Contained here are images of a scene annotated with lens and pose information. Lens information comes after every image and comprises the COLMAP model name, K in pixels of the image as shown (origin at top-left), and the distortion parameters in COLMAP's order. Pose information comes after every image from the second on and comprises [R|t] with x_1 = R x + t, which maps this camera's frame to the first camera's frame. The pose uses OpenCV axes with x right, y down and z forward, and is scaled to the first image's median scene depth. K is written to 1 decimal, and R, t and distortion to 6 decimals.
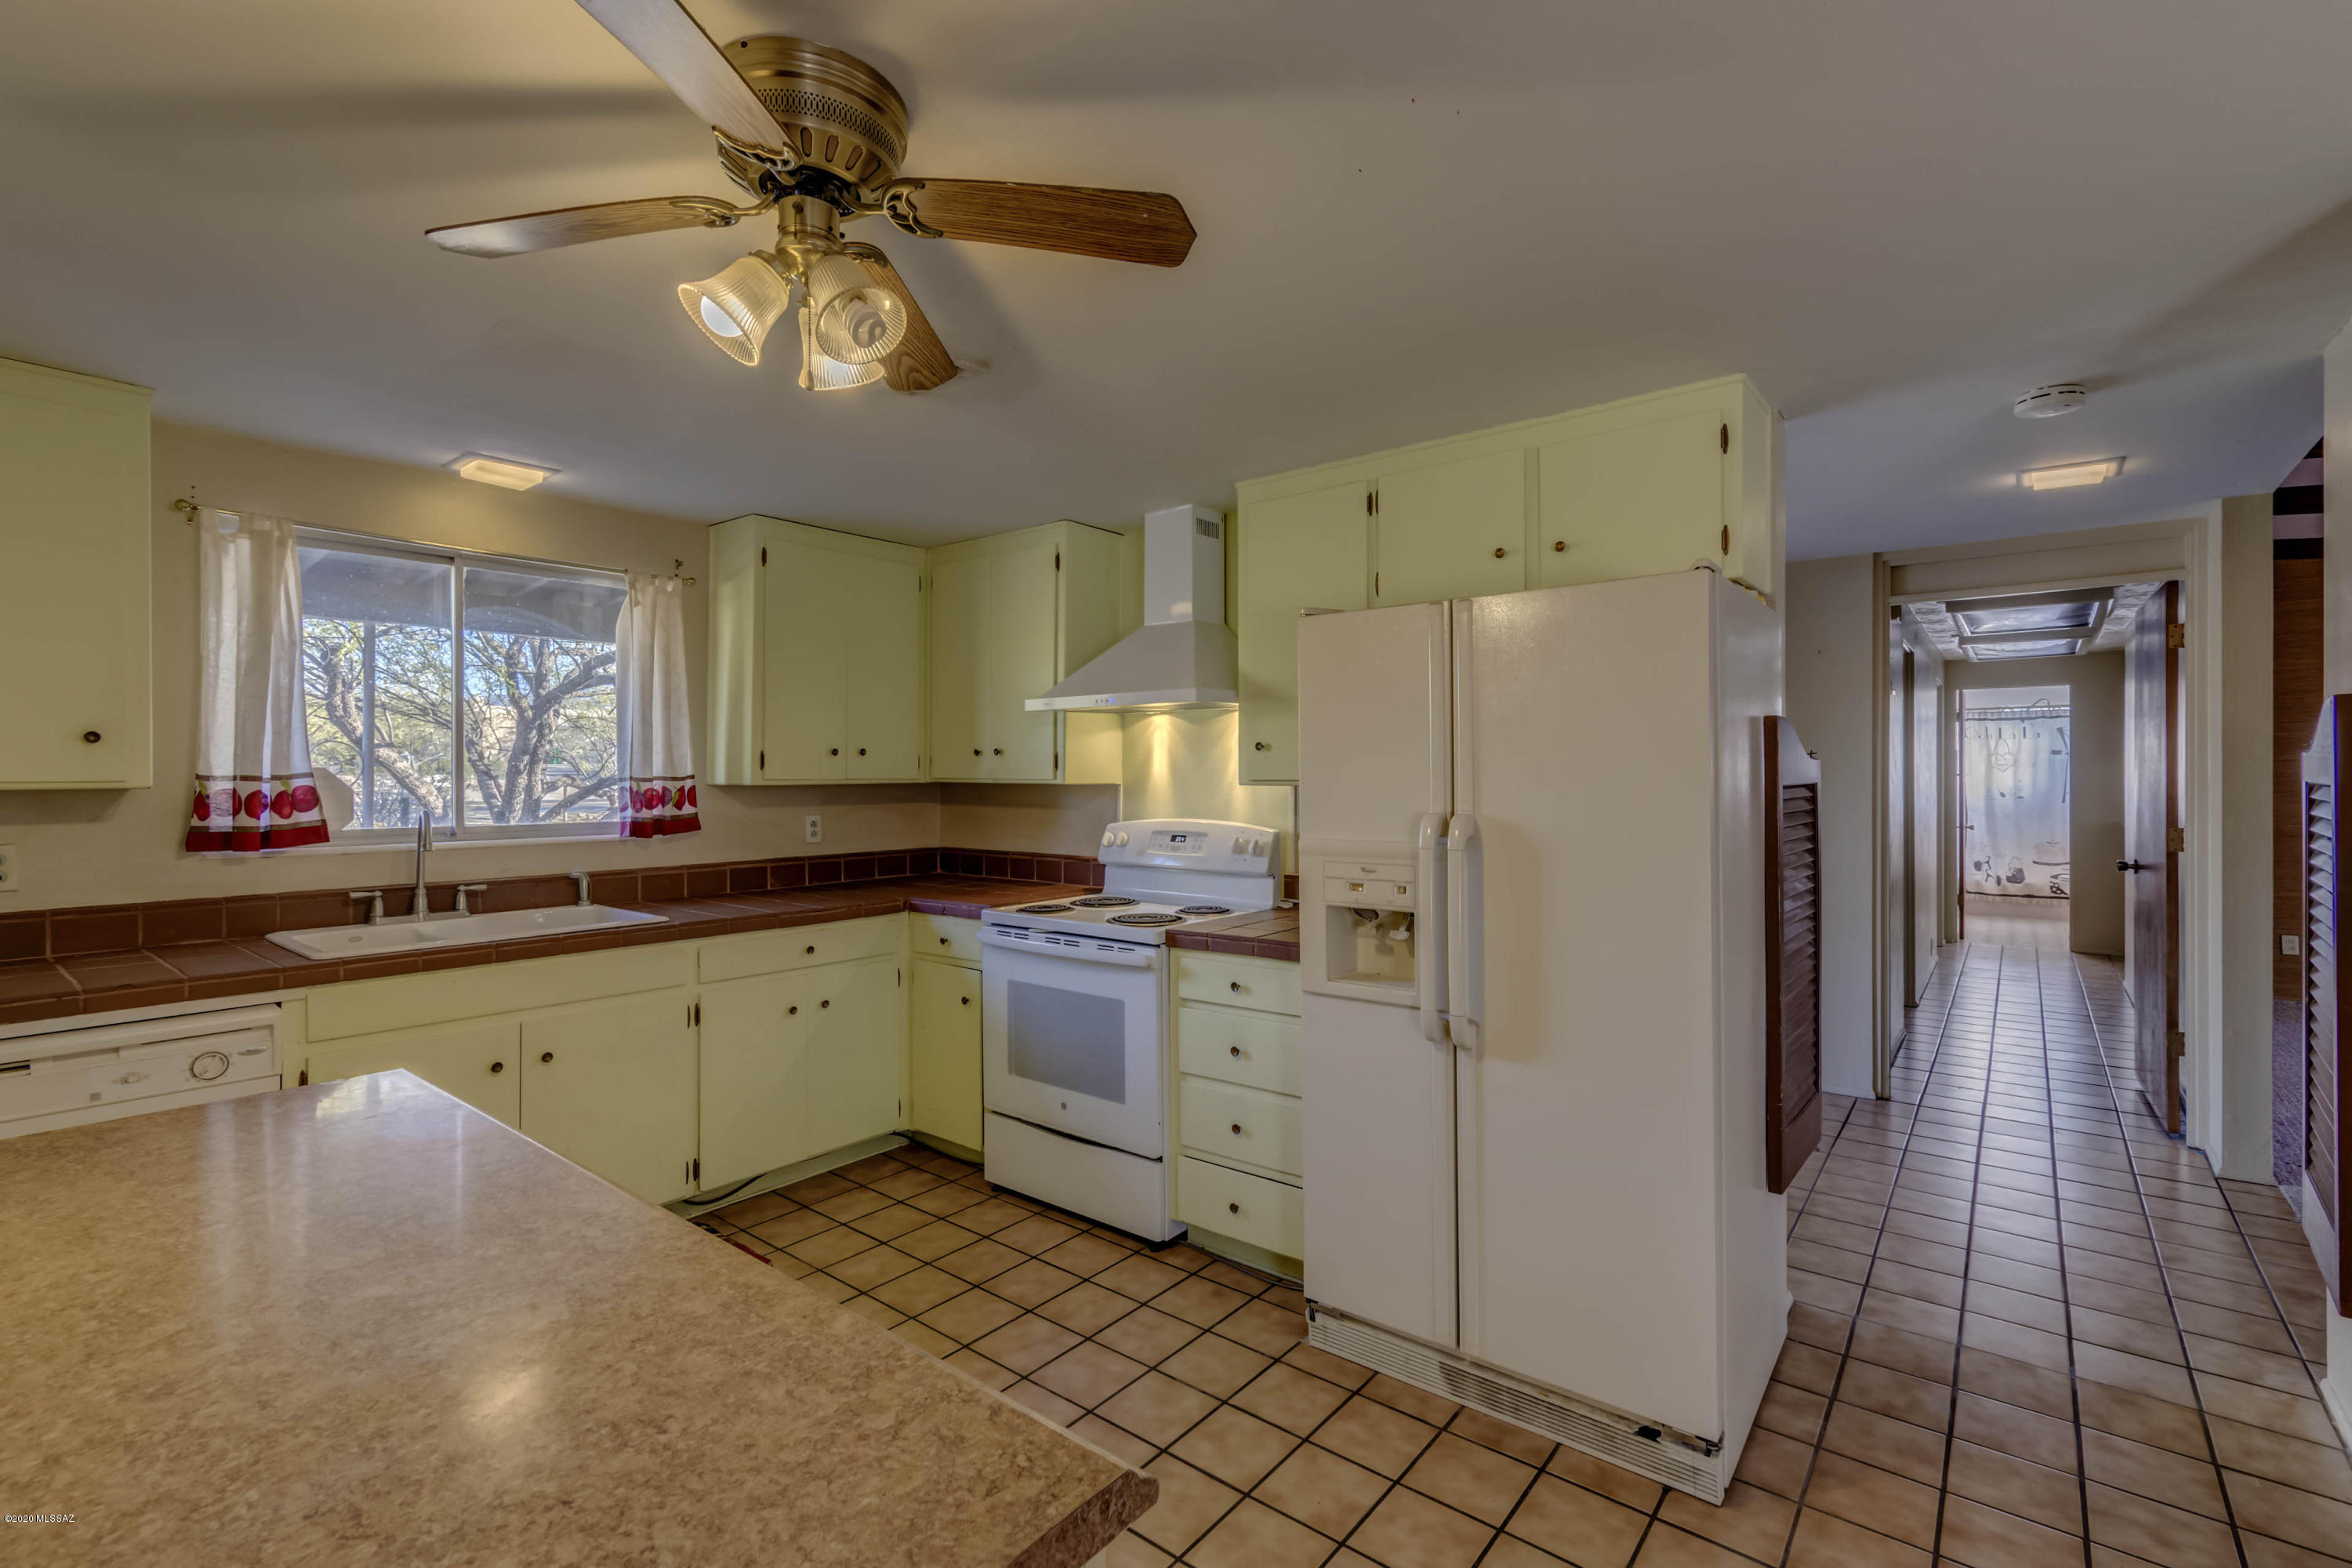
lens RADIAL K [[1038.3, 0, 1193.3], [0, 1038.3, 775.5], [0, 0, 1]] dist [0.001855, -0.000887]
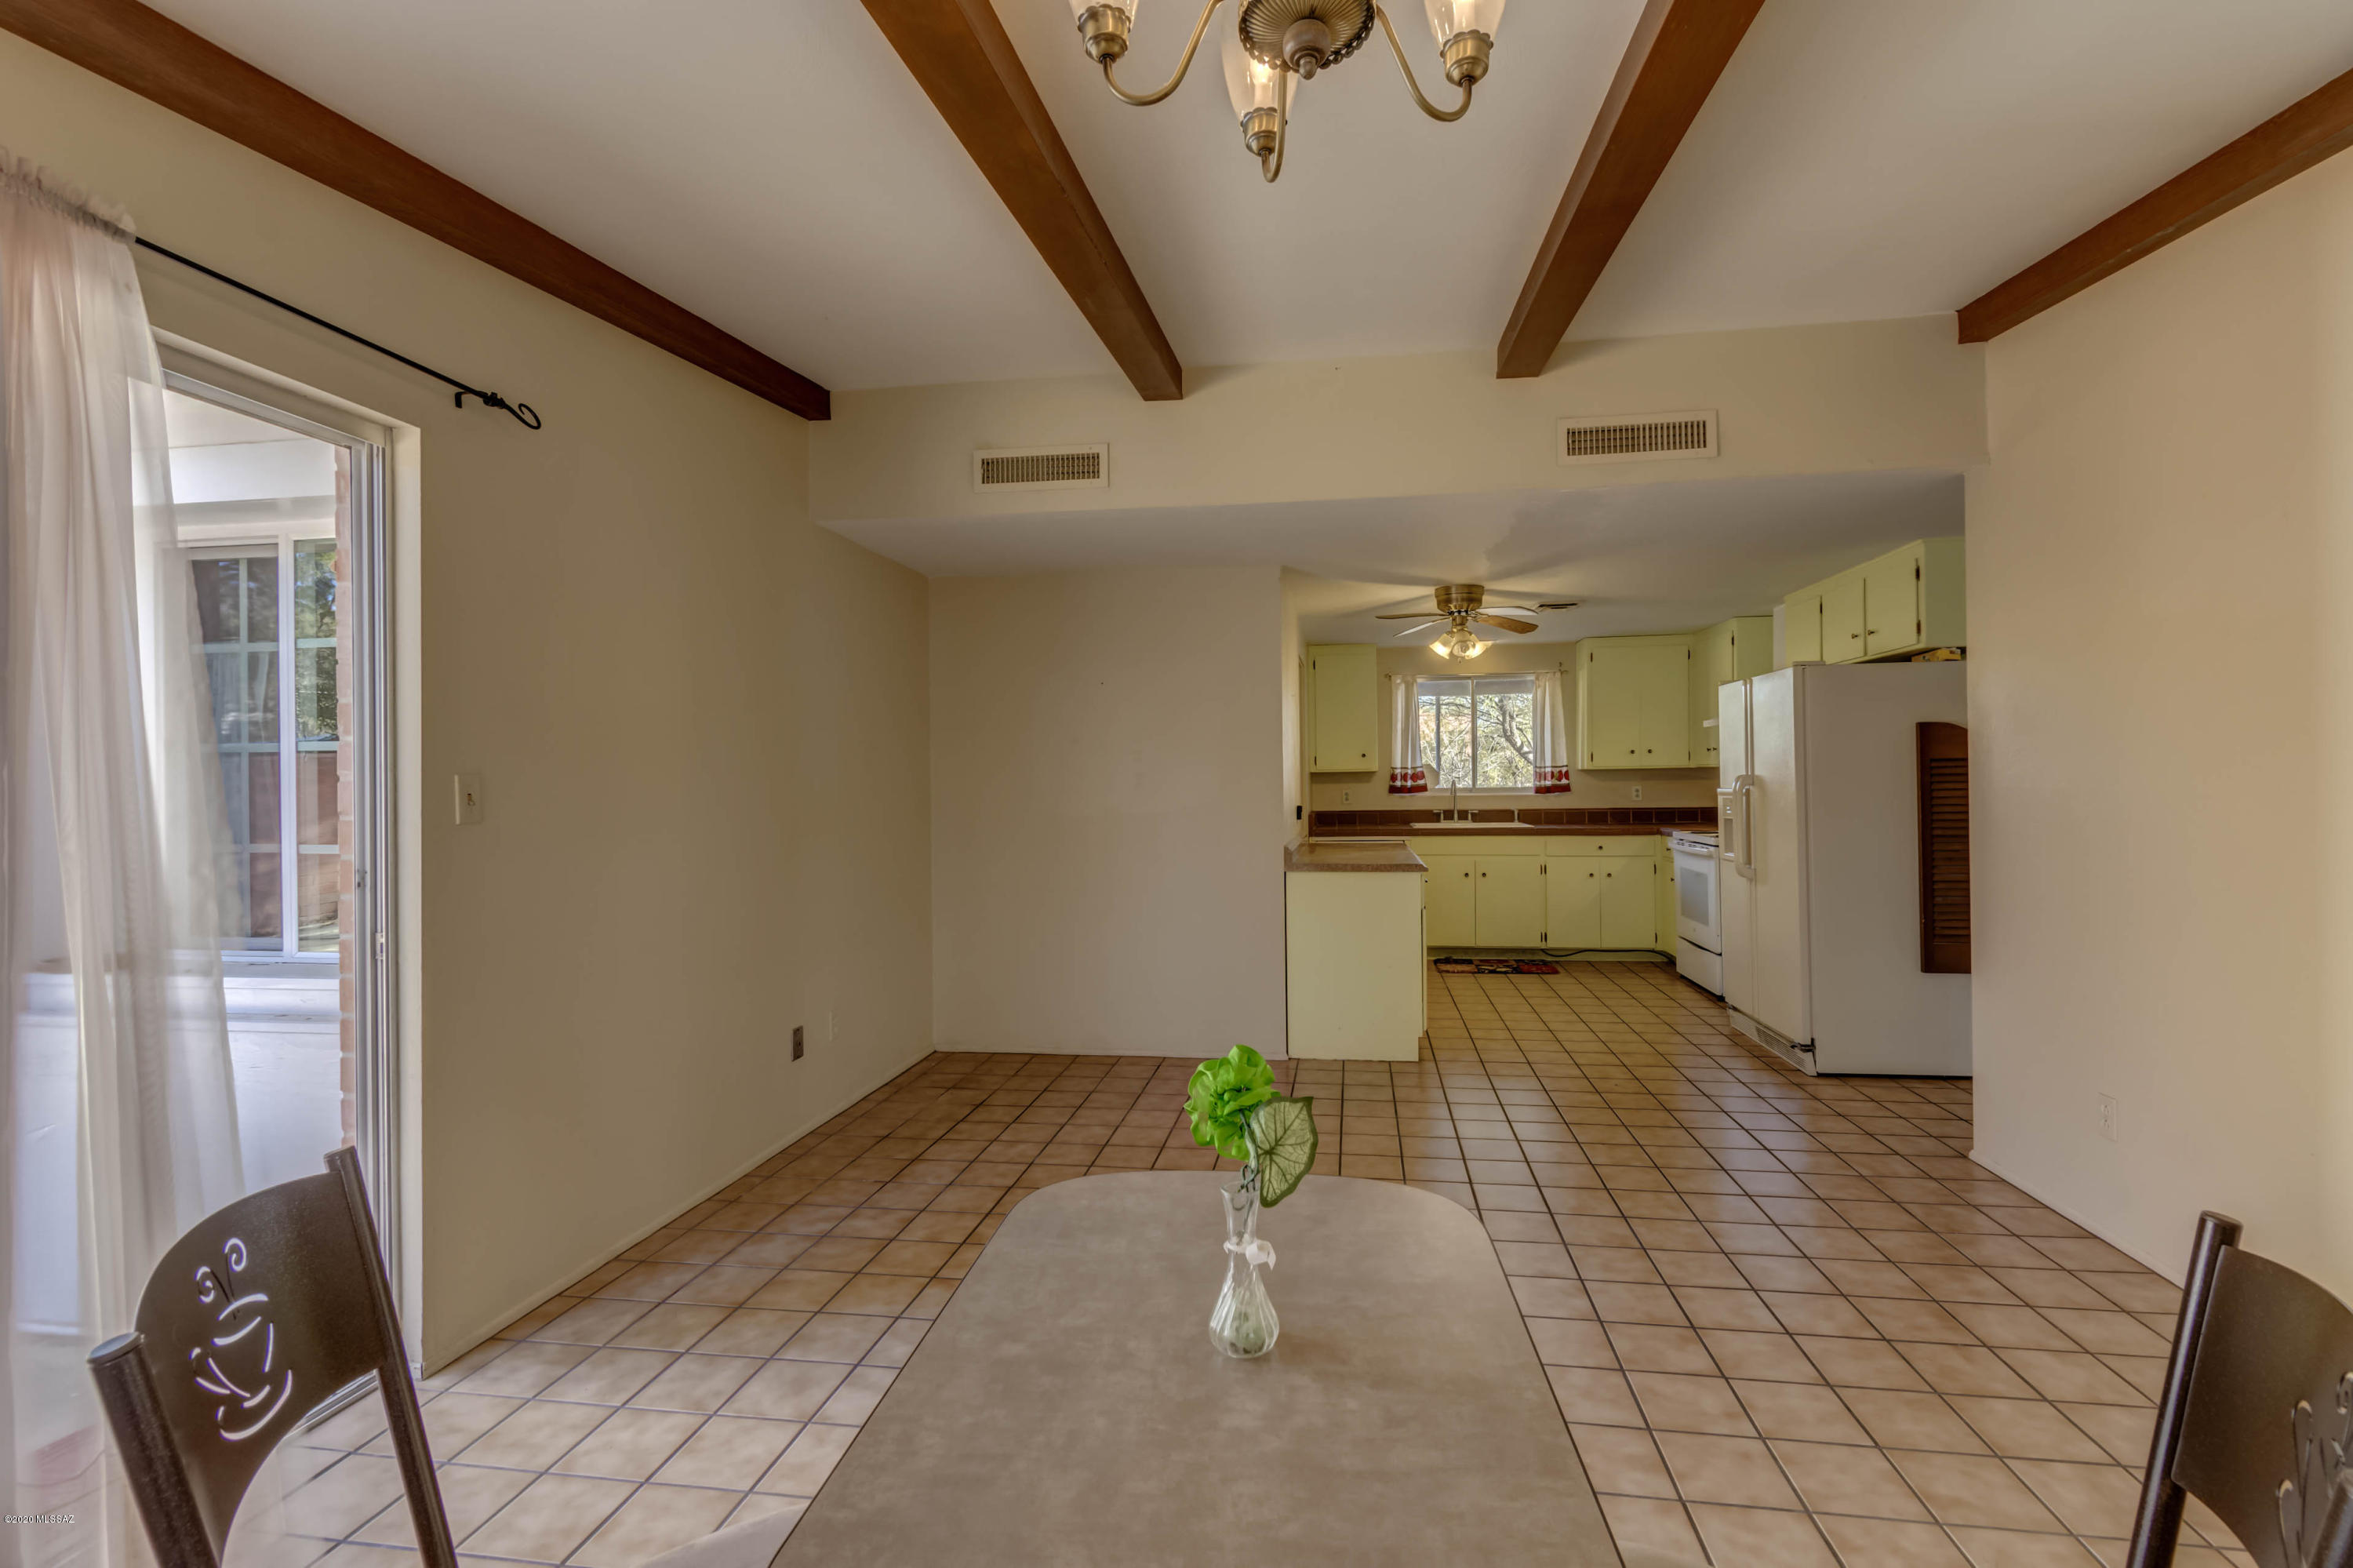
lens RADIAL K [[1038.8, 0, 1218.5], [0, 1038.8, 791.7], [0, 0, 1]] dist [0.001855, -0.000887]
pose [[0.515817, 0.004548, -0.856687, 1.171313], [0.011569, 0.999858, 0.012274, 0.024133], [0.856621, -0.016242, 0.515691, -0.837748]]
